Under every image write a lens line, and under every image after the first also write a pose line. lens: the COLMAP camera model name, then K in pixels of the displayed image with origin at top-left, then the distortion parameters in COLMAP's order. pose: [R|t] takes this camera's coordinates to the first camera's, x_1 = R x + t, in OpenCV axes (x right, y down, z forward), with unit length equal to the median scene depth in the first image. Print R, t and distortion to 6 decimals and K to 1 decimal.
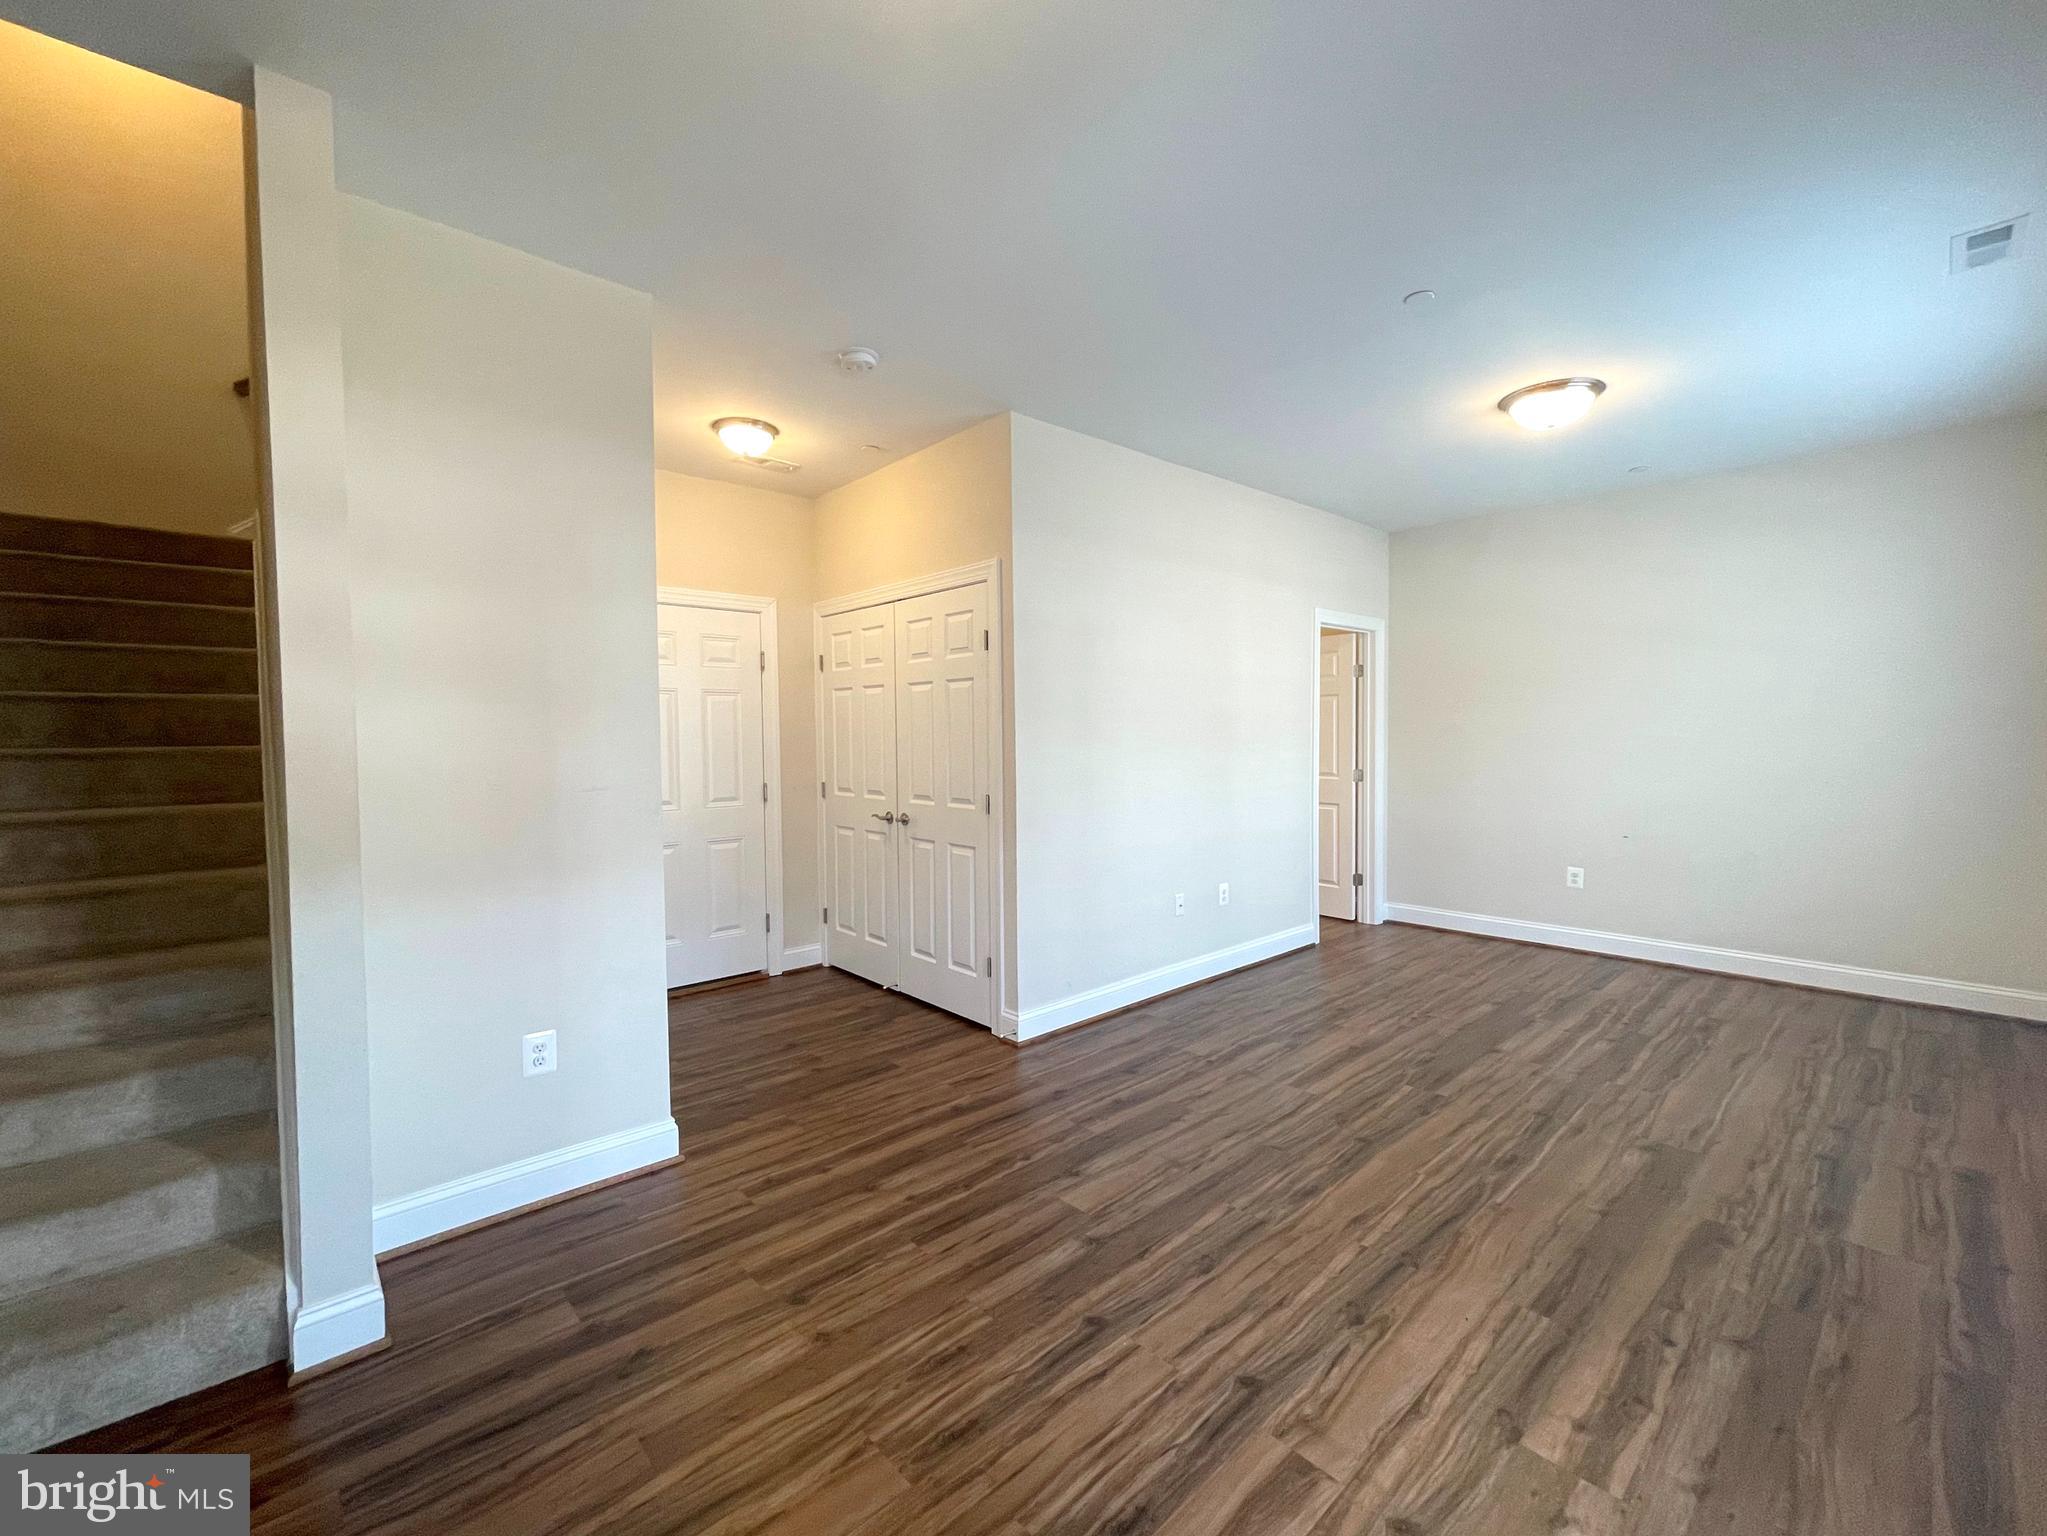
lens RADIAL K [[838.4, 0, 1024.9], [0, 838.4, 769.9], [0, 0, 1]] dist [-0.001358, -0.000286]
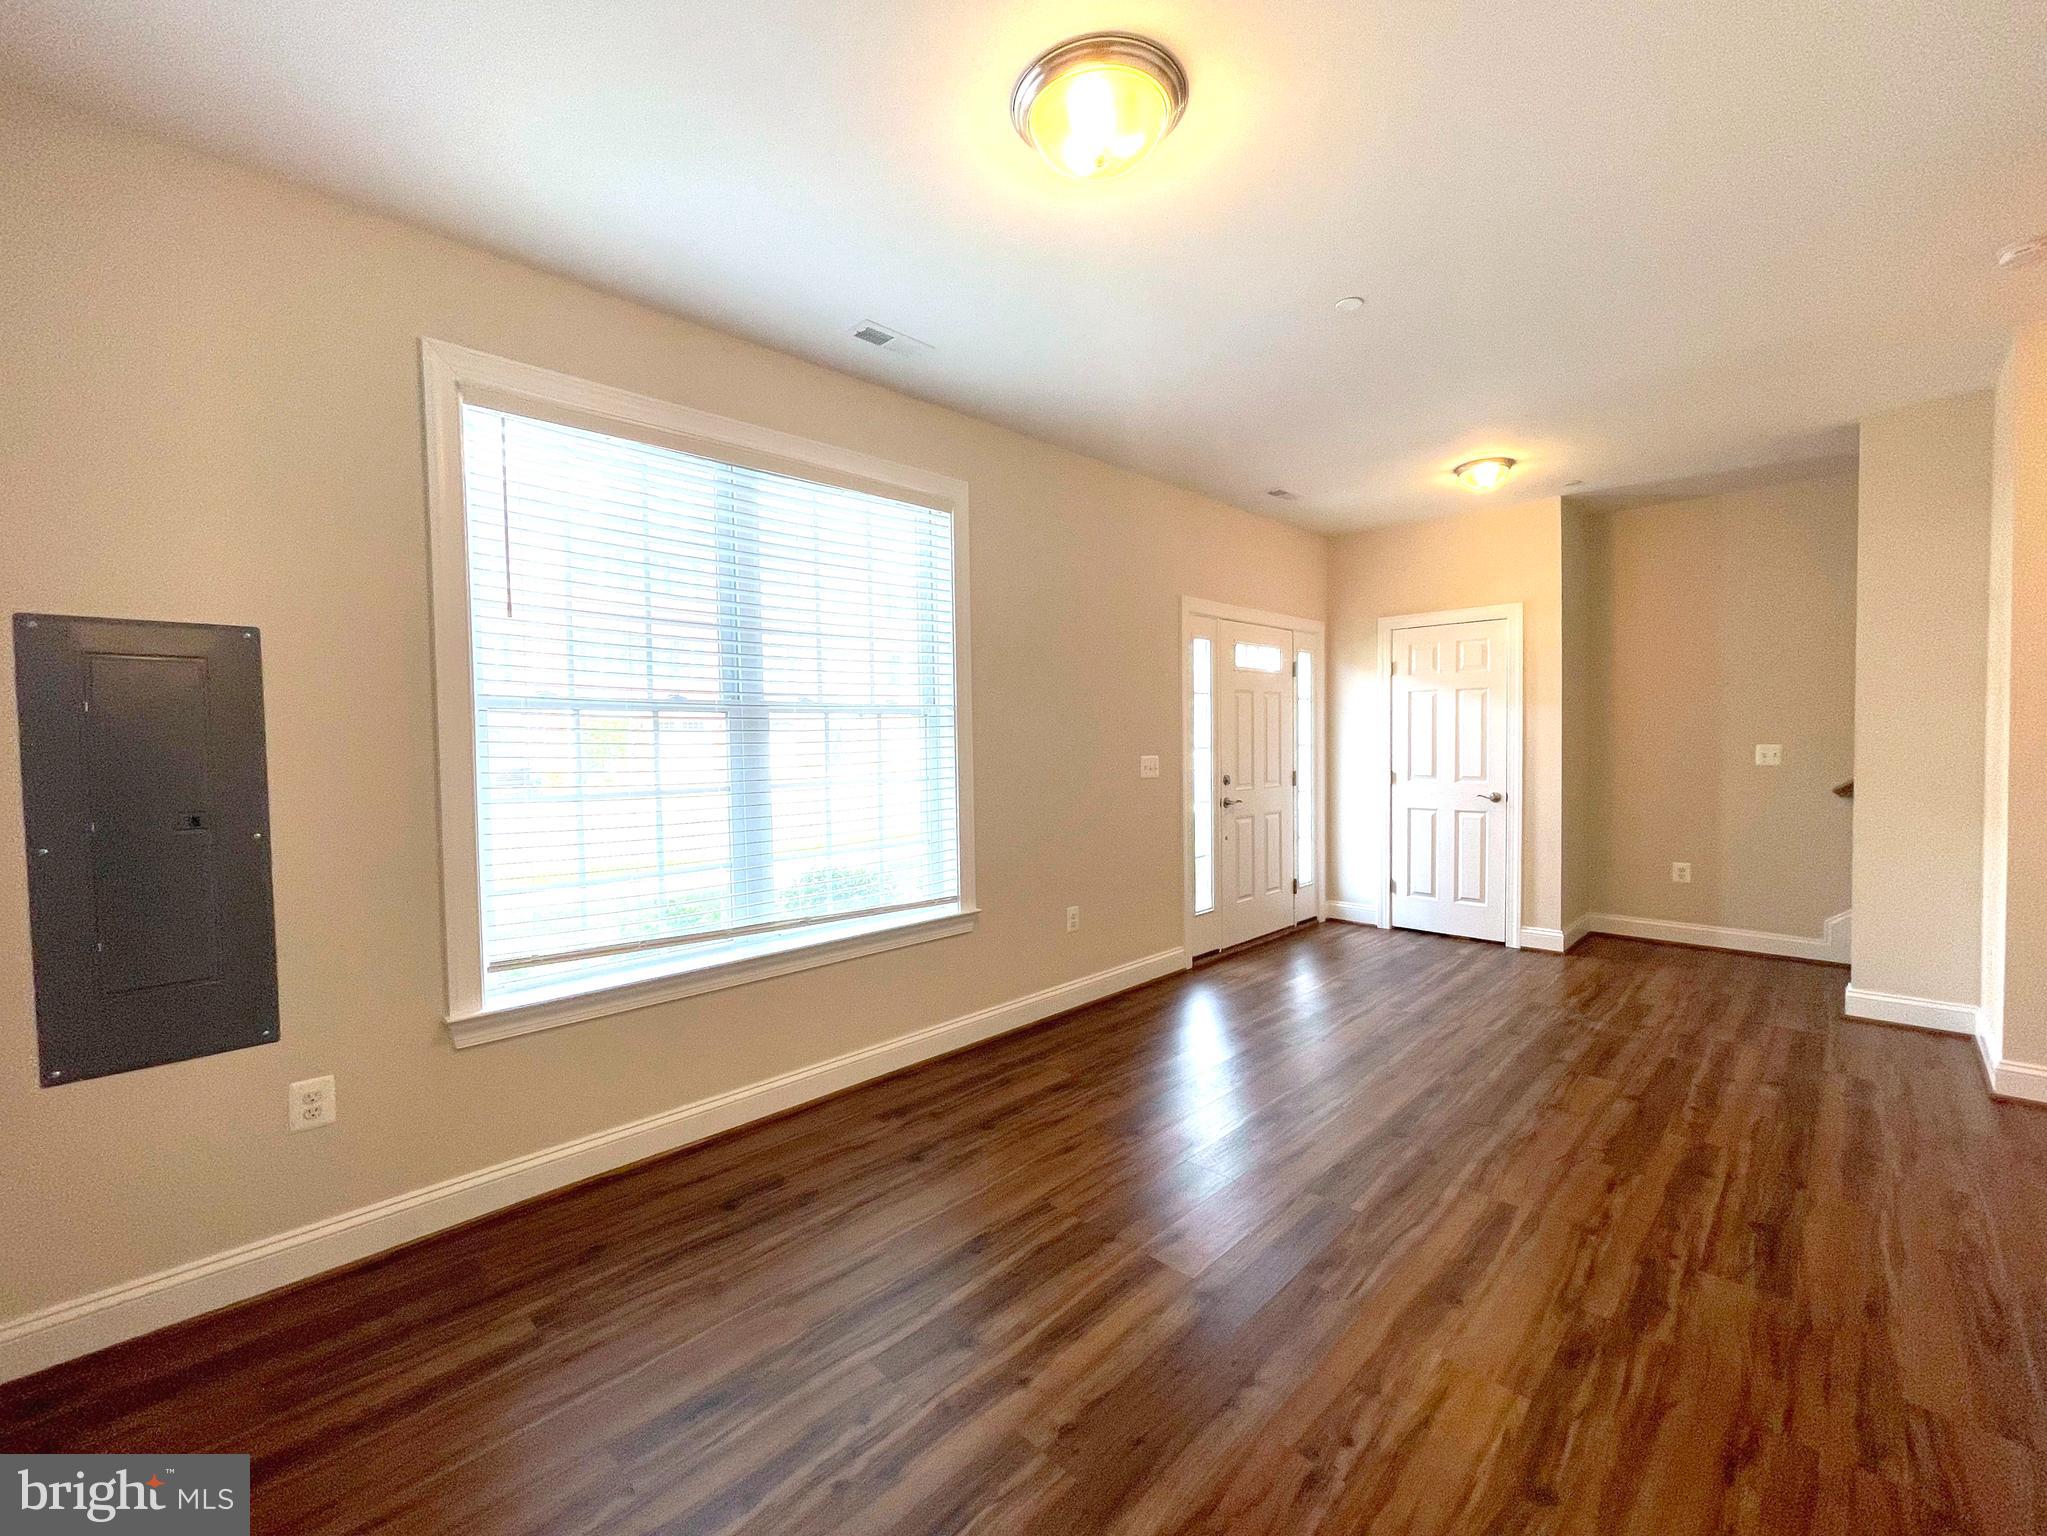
lens RADIAL K [[838.4, 0, 1024.9], [0, 838.4, 769.9], [0, 0, 1]] dist [-0.001358, -0.000286]
pose [[-0.998109, 0.028650, -0.054387, 0.936898], [0.024307, 0.996585, 0.078914, -0.089135], [0.056462, 0.077443, -0.995397, 2.030053]]
